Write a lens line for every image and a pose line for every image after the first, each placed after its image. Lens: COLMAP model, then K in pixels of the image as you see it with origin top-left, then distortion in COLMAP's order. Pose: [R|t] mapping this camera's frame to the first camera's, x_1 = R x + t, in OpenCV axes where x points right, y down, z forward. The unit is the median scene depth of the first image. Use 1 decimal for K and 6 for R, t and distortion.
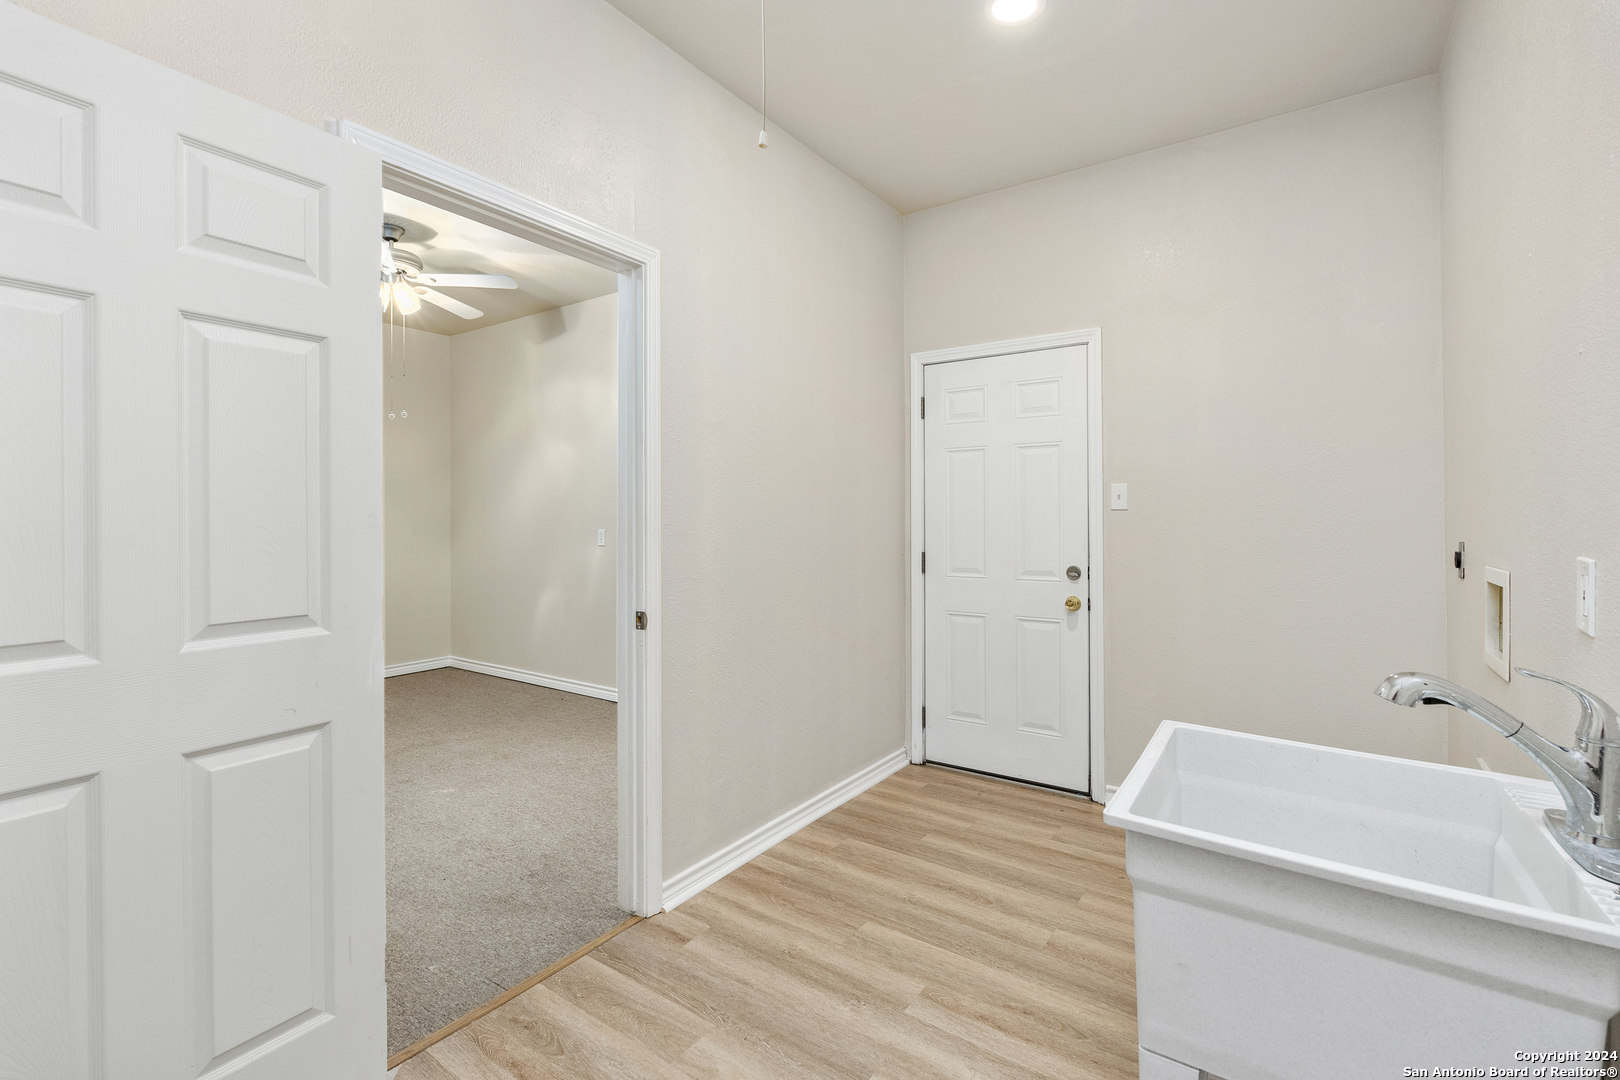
lens RADIAL K [[706.7, 0, 810.0], [0, 706.7, 540.0], [0, 0, 1]] dist [-0.000657, -0.000013]
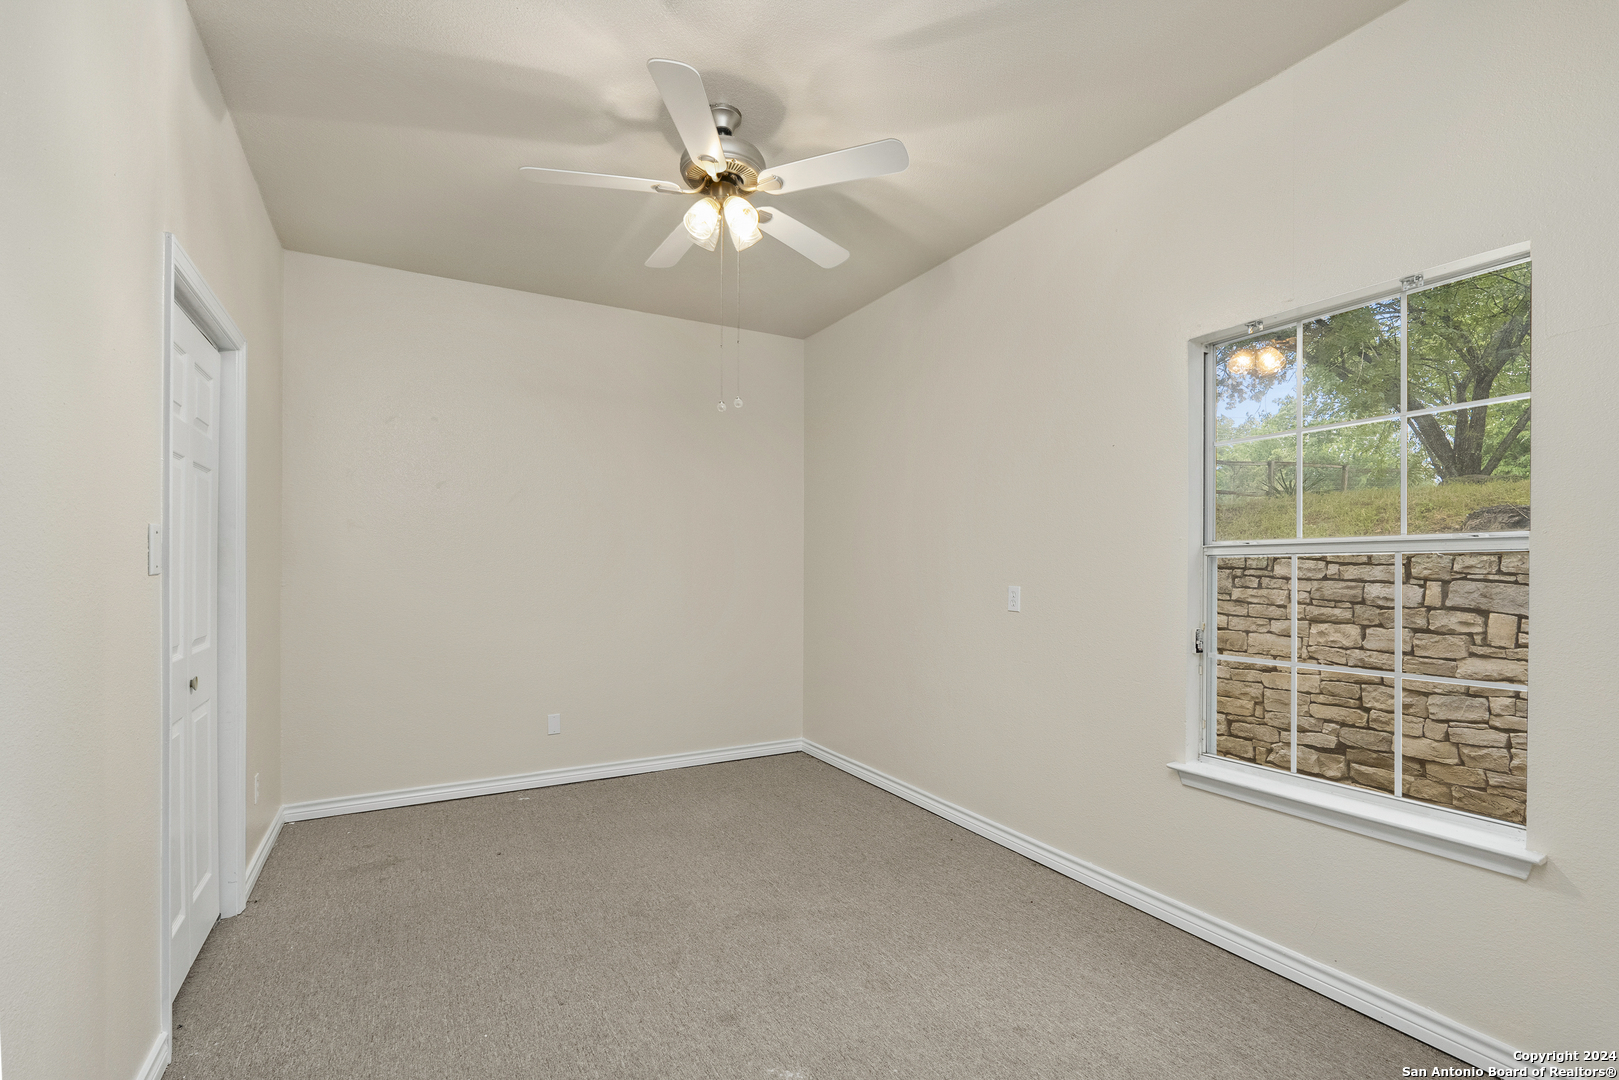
lens RADIAL K [[724.2, 0, 813.3], [0, 724.2, 537.7], [0, 0, 1]] dist [-0.003364, 0.000101]
pose [[0.896802, -0.021798, -0.441895, -0.203387], [-0.005881, 0.998110, -0.061170, -0.015414], [0.442393, 0.057456, 0.894979, 0.404606]]
